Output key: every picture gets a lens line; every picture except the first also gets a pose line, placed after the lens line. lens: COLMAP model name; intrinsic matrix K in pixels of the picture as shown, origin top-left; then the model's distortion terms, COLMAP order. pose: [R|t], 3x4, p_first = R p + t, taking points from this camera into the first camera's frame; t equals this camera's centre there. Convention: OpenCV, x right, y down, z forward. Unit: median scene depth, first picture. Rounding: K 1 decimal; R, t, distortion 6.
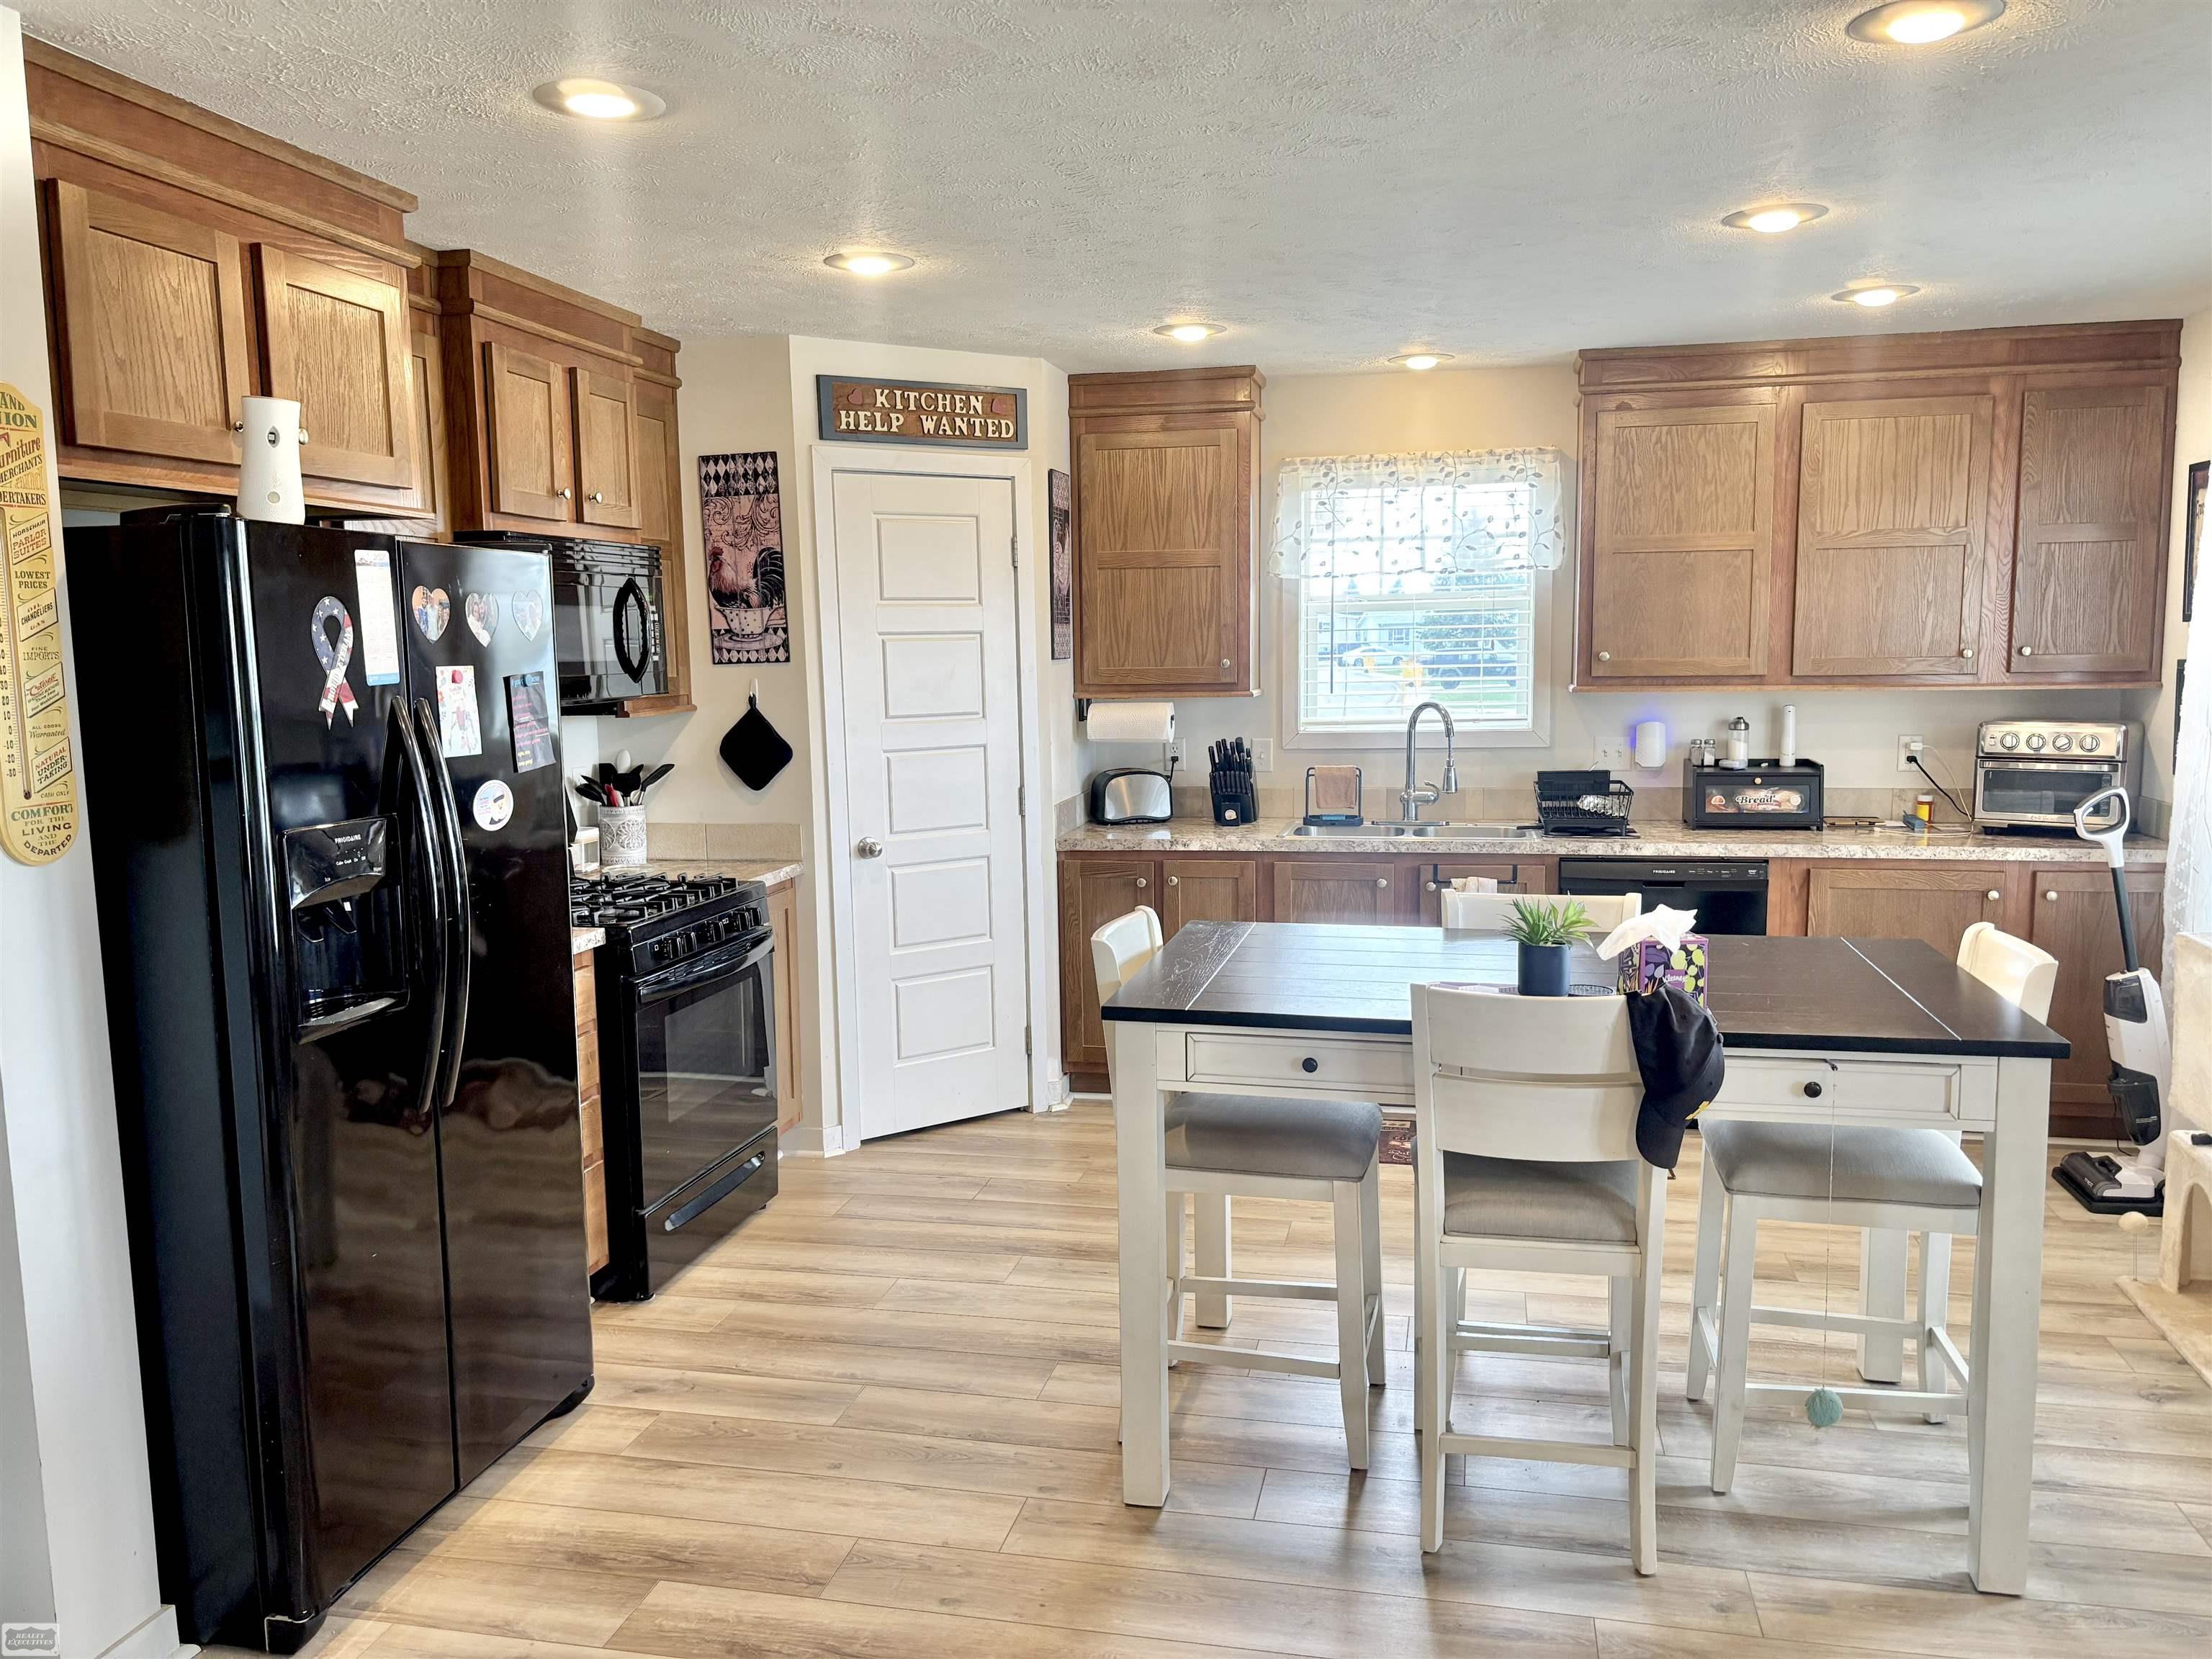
lens RADIAL K [[1666.1, 0, 1111.2], [0, 1666.1, 844.7], [0, 0, 1]] dist [0.007502, -0.001563]
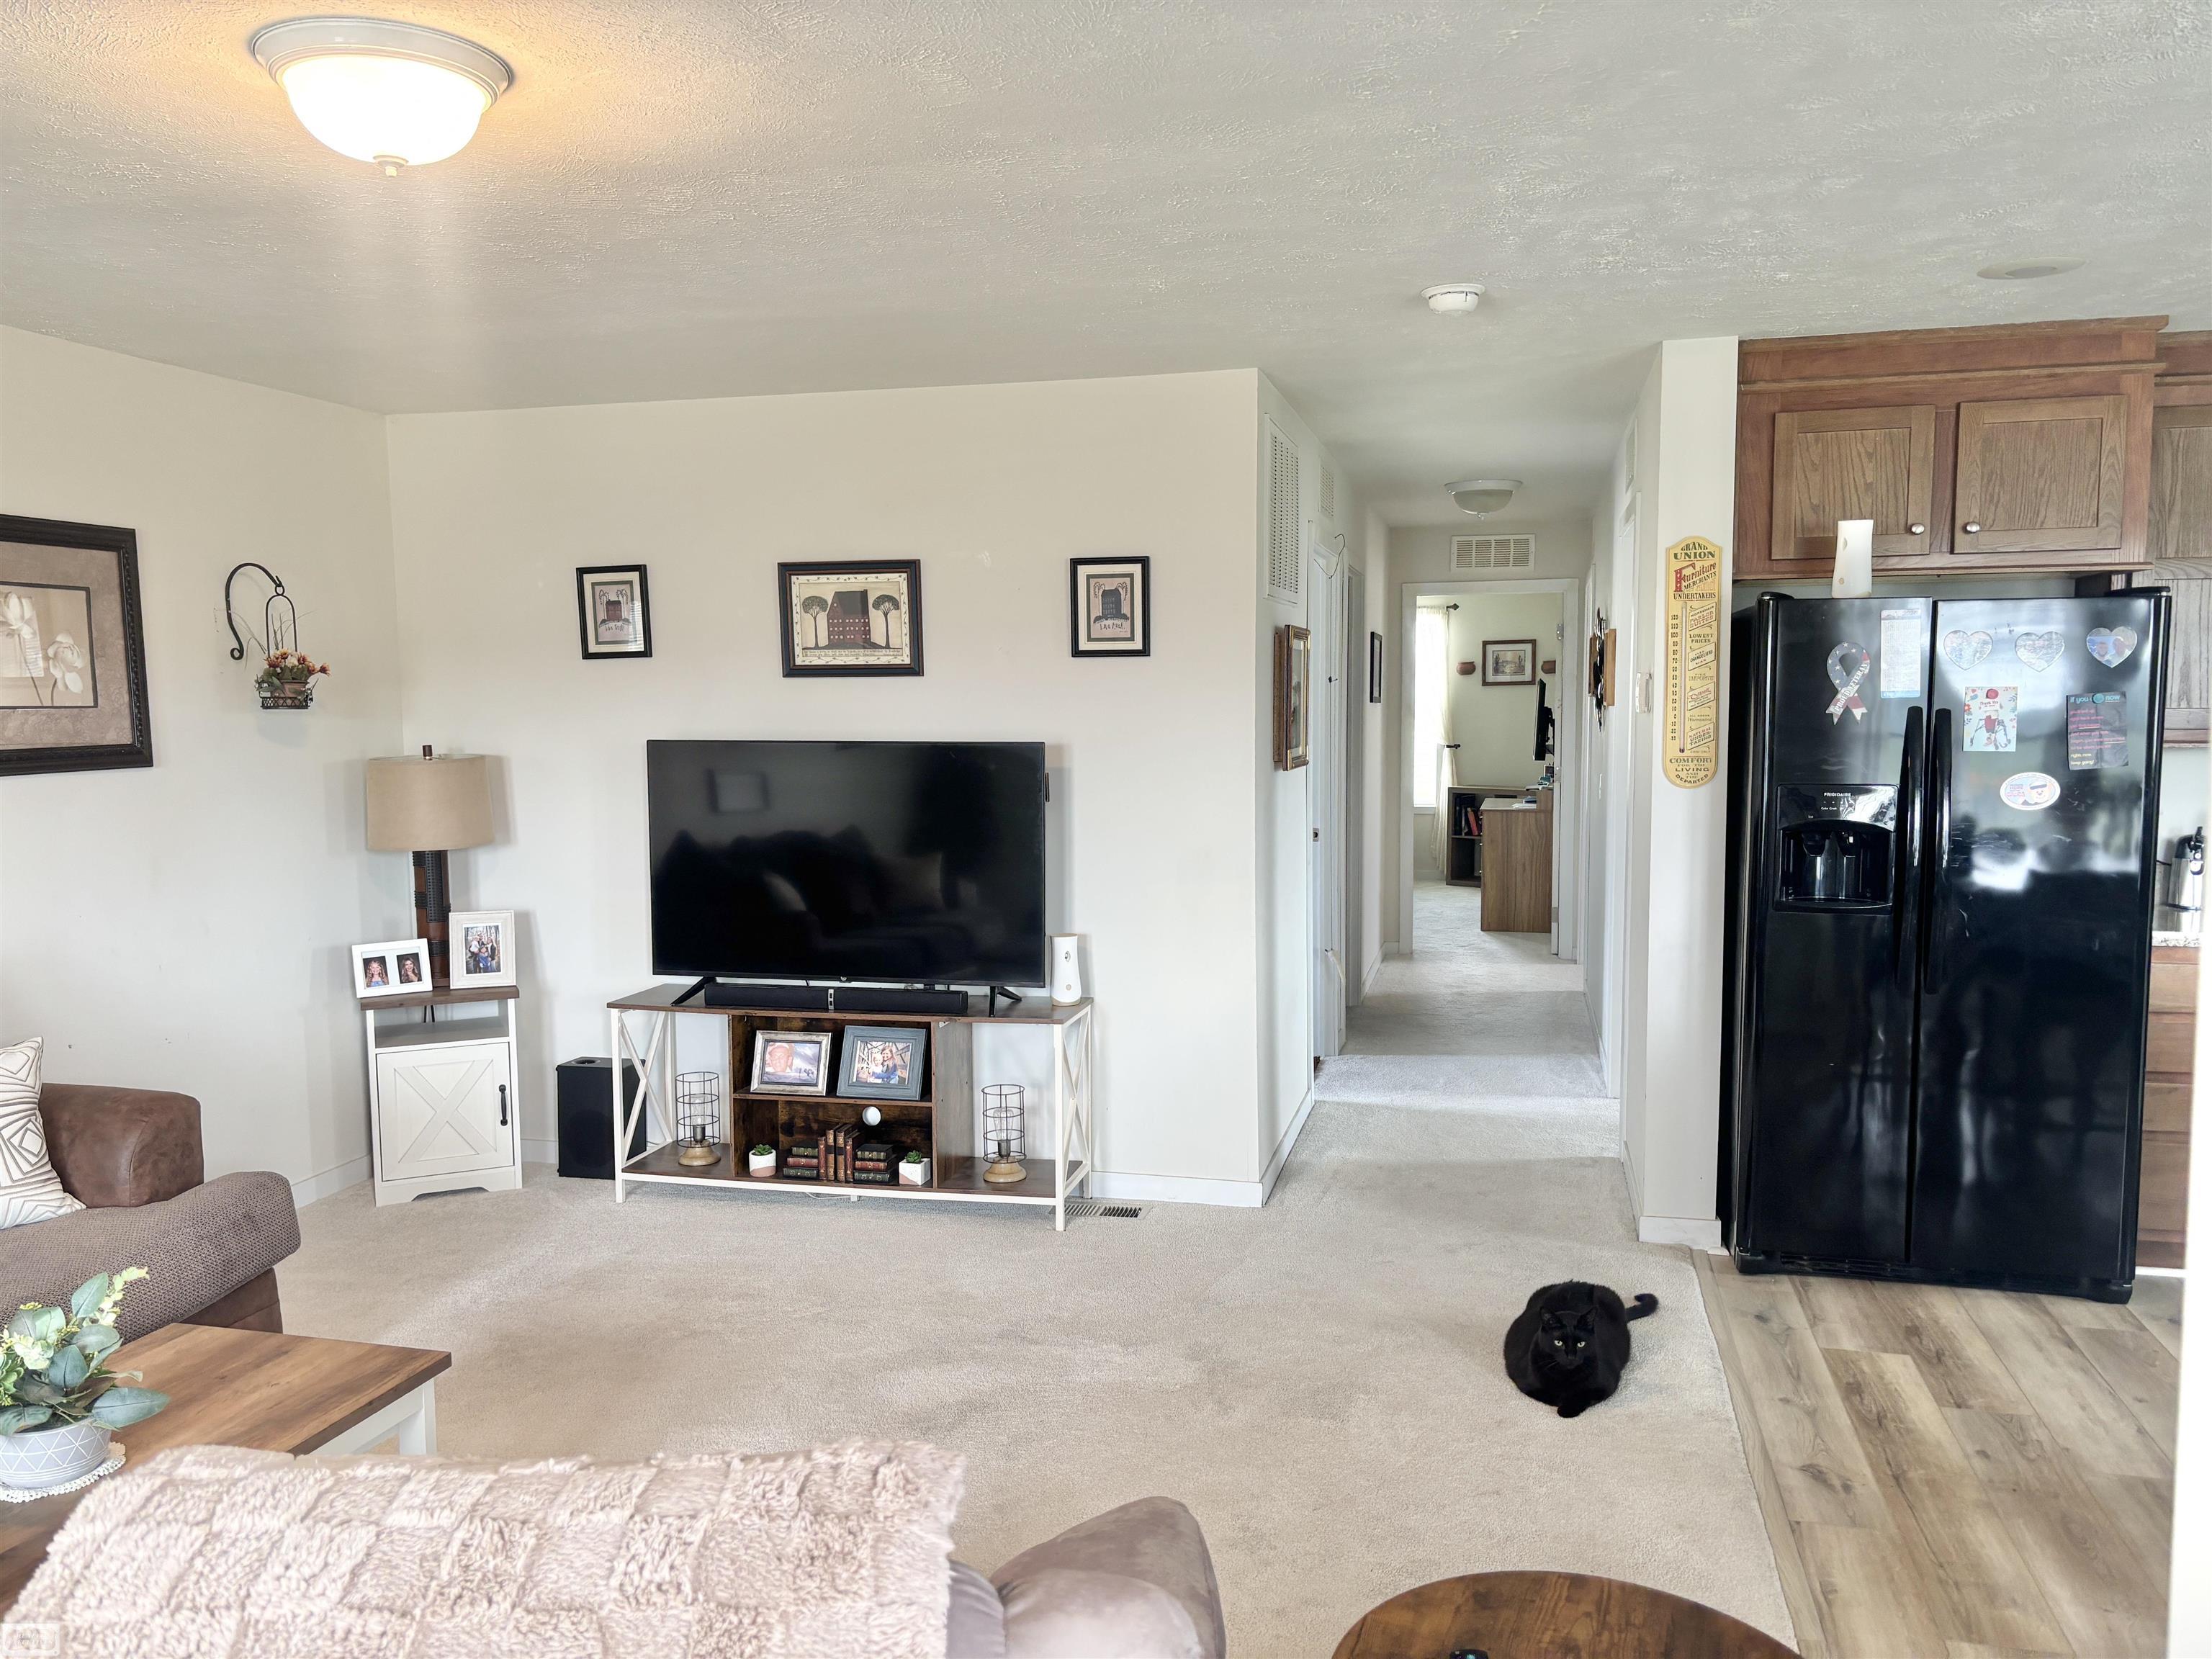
lens RADIAL K [[1666.1, 0, 1102.1], [0, 1666.1, 840.2], [0, 0, 1]] dist [0.007502, -0.001563]
pose [[-0.033956, 0.101317, -0.994274, 1.149321], [-0.114302, 0.987927, 0.104574, -0.046467], [0.992866, 0.117199, -0.021966, 0.348925]]
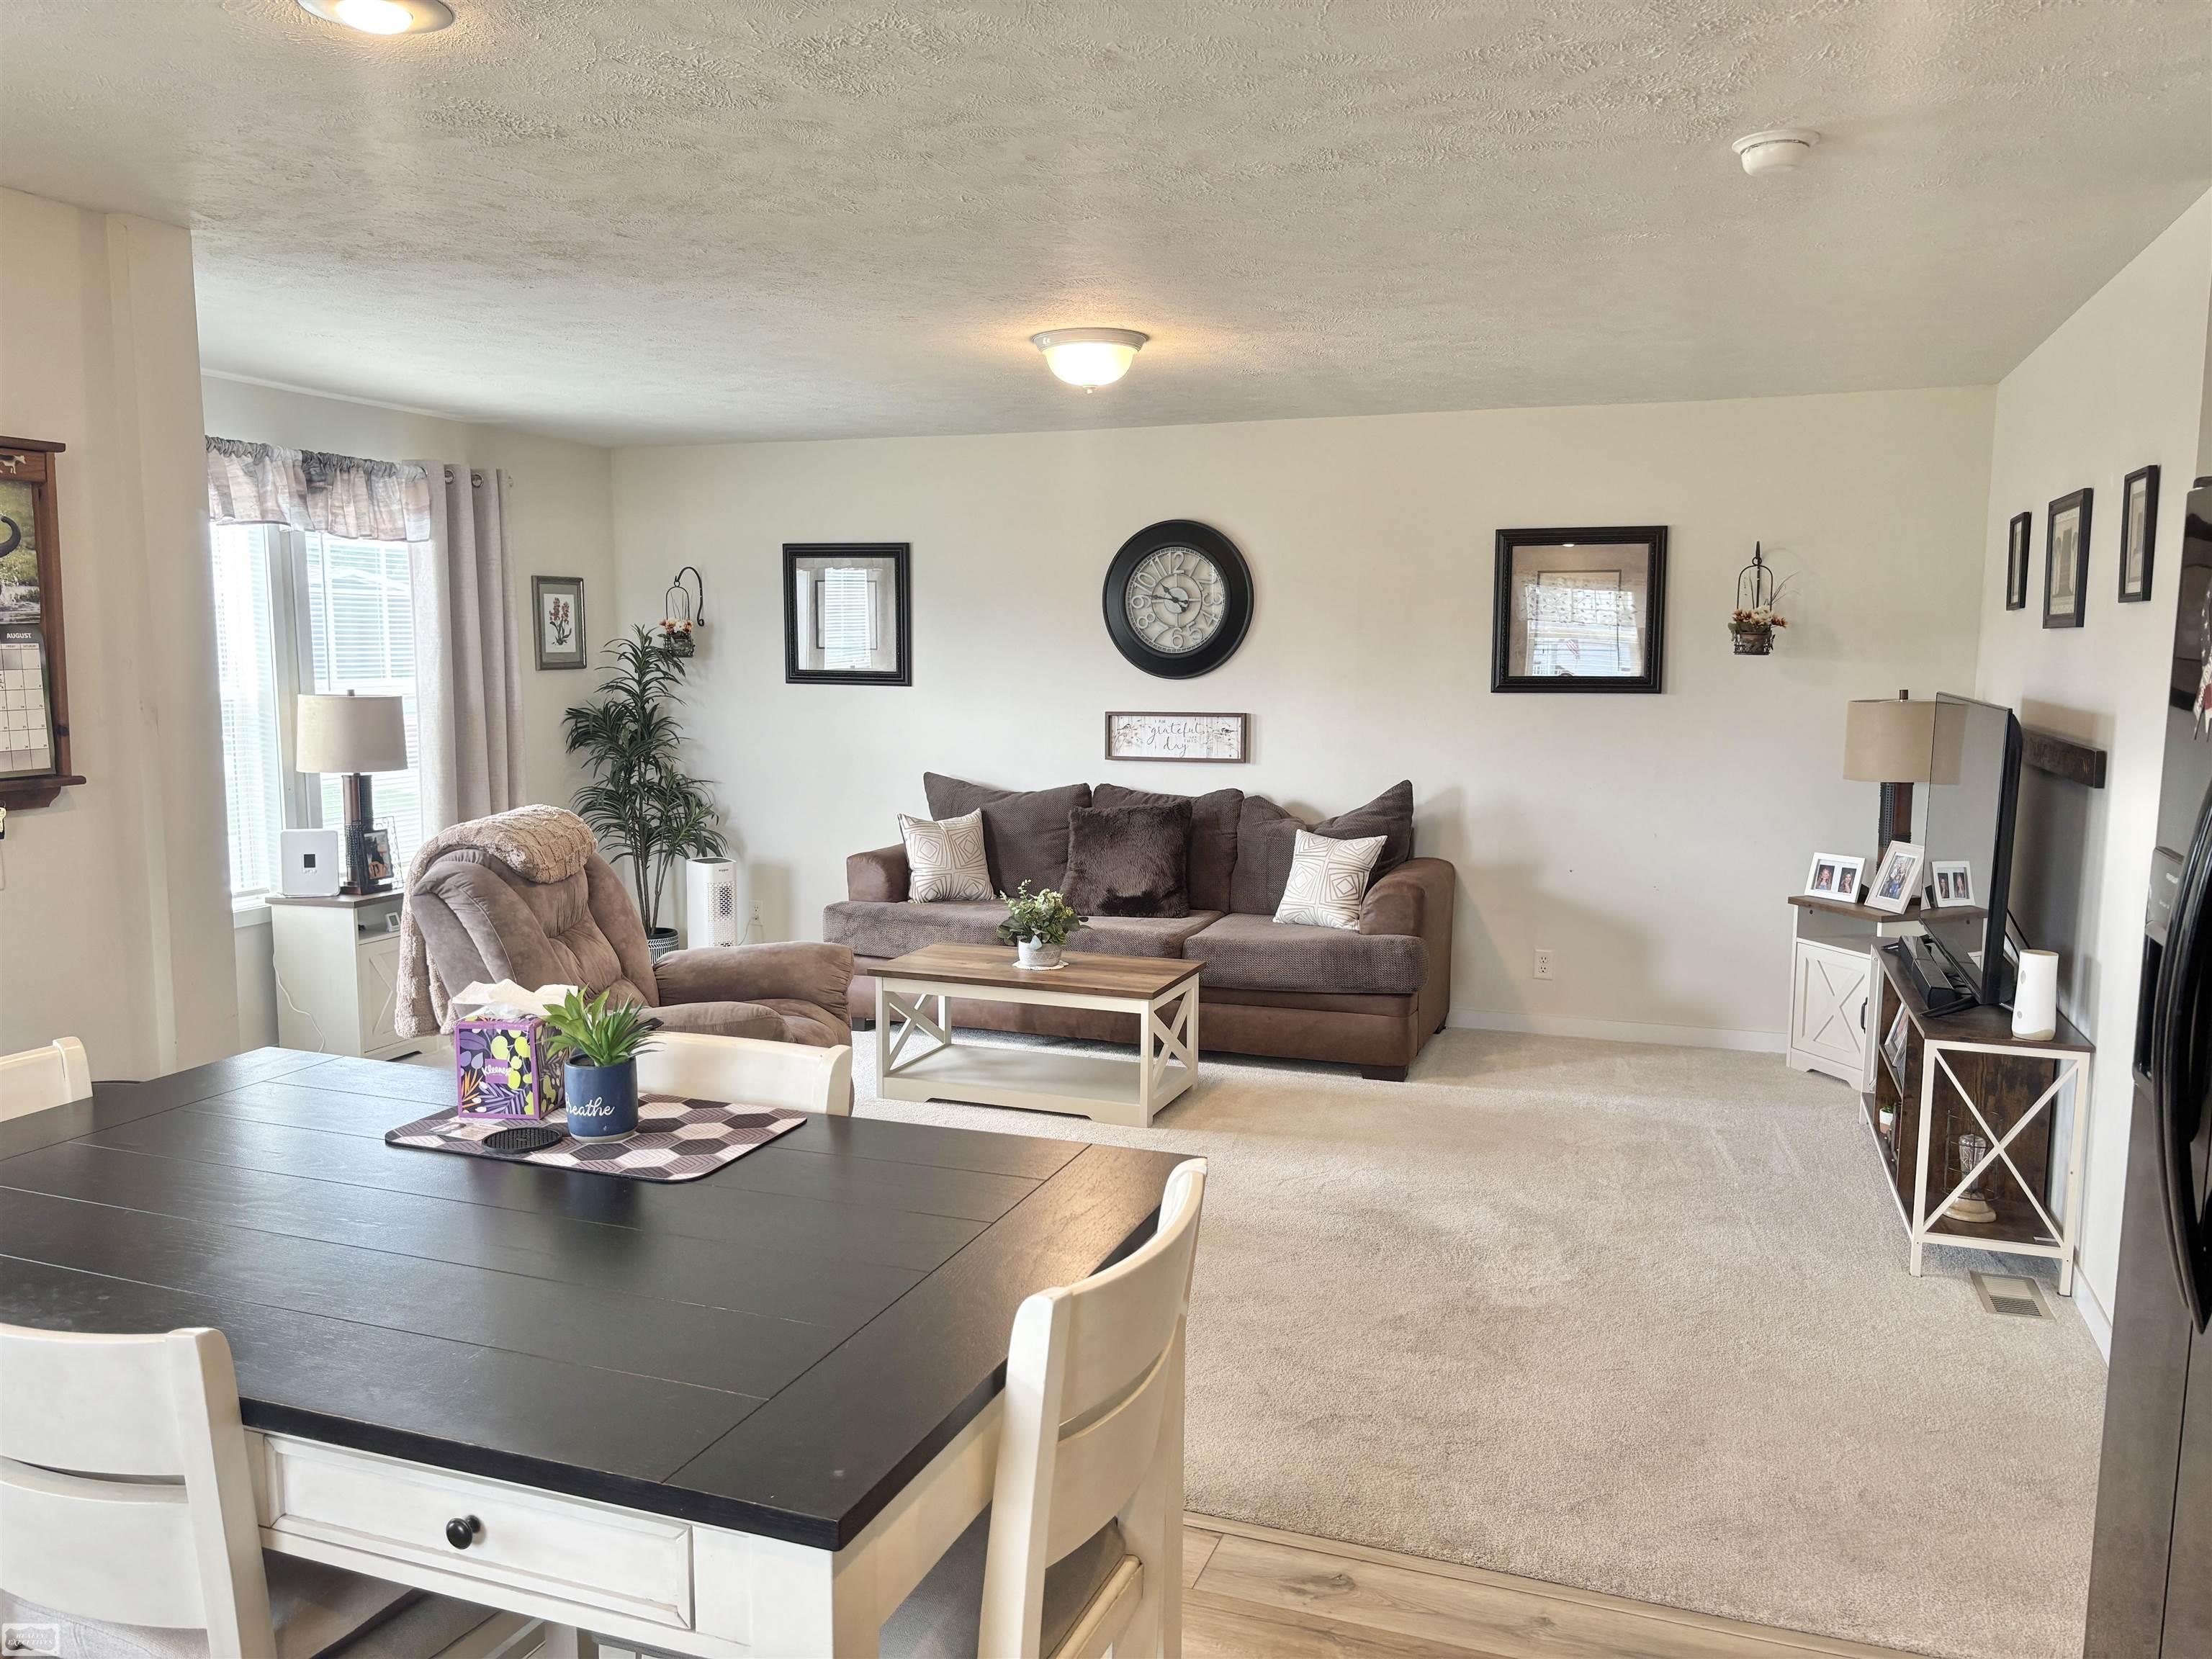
lens RADIAL K [[1666.1, 0, 1096.2], [0, 1666.1, 829.1], [0, 0, 1]] dist [0.007502, -0.001563]
pose [[-0.990705, -0.007648, 0.135810, -0.087432], [0.024475, 0.972101, 0.233281, -0.230174], [-0.133805, 0.234436, -0.962879, 1.878182]]
